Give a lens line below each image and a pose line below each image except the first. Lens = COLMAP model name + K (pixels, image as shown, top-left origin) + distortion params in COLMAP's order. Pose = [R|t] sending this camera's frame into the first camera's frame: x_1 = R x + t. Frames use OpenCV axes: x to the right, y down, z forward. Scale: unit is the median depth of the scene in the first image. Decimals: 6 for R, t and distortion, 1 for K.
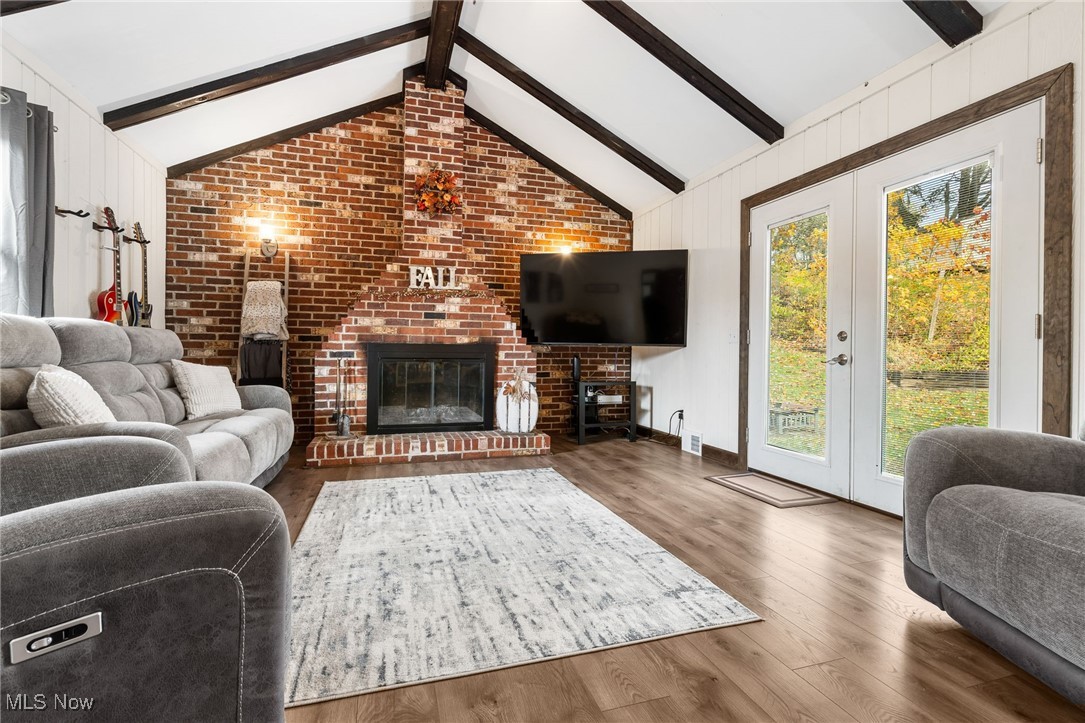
lens RADIAL K [[526.2, 0, 545.2], [0, 526.2, 359.1], [0, 0, 1]] dist [-0.001327, -0.000050]
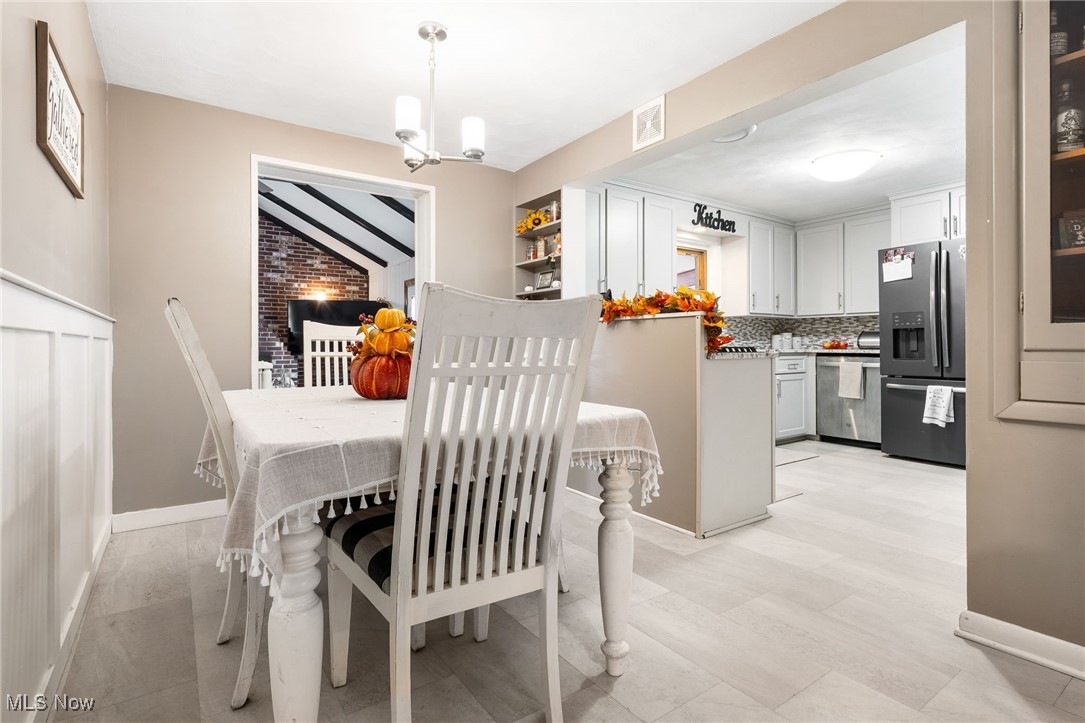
lens RADIAL K [[526.2, 0, 539.5], [0, 526.2, 355.0], [0, 0, 1]] dist [-0.001327, -0.000050]
pose [[0.952605, -0.012580, 0.303950, 0.184816], [0.012467, 0.999920, 0.002314, -0.020033], [-0.303955, 0.001585, 0.952685, -0.730431]]
